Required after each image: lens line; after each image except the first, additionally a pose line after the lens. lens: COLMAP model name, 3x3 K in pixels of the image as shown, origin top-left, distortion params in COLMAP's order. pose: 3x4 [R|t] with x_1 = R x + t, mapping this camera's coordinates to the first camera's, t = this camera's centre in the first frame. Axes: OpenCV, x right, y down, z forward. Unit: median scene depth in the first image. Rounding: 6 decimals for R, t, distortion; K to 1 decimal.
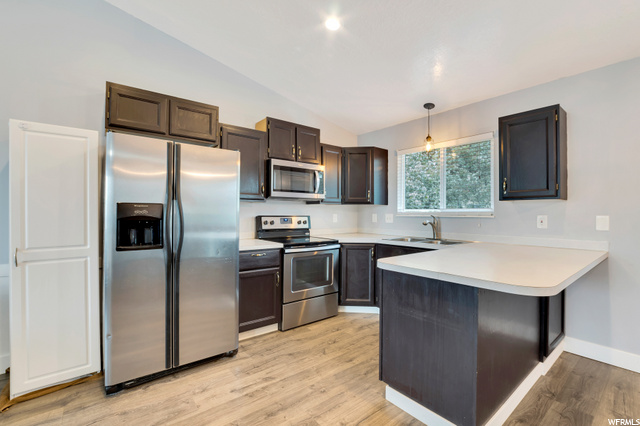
lens RADIAL K [[284.4, 0, 305.3], [0, 284.4, 214.2], [0, 0, 1]] dist [-0.002173, -0.000152]
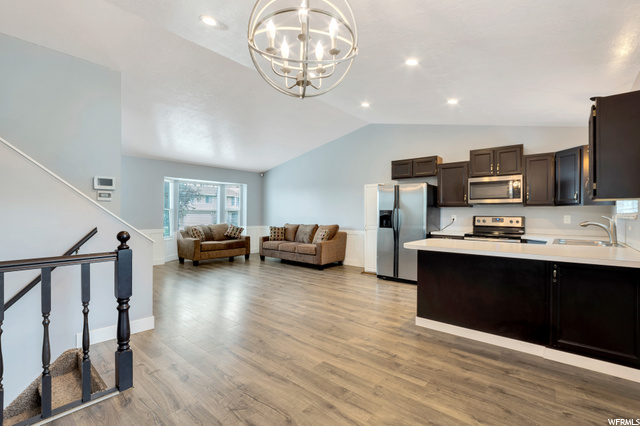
lens RADIAL K [[294.9, 0, 314.9], [0, 294.9, 210.9], [0, 0, 1]] dist [-0.019363, 0.000200]
pose [[0.178378, -0.010780, -0.983903, 1.281199], [-0.006355, 0.999907, -0.012108, 0.002862], [0.983941, 0.008412, 0.178293, -0.093498]]
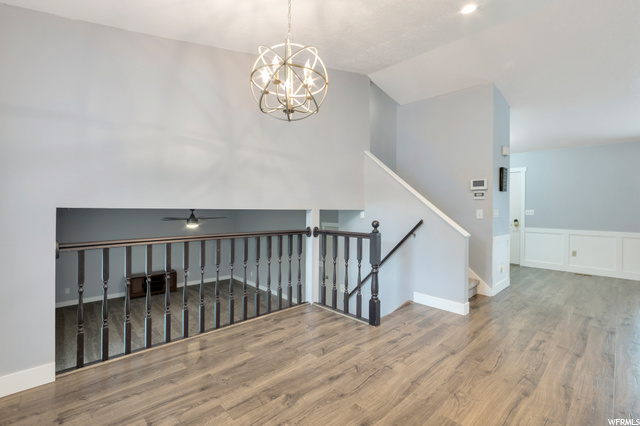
lens RADIAL K [[282.7, 0, 323.7], [0, 282.7, 207.6], [0, 0, 1]] dist [-0.002146, -0.000290]
pose [[-0.994083, -0.014035, -0.107717, 0.806264], [-0.014372, 0.999894, 0.002355, -0.001105], [0.107672, 0.003889, -0.994179, 0.580435]]
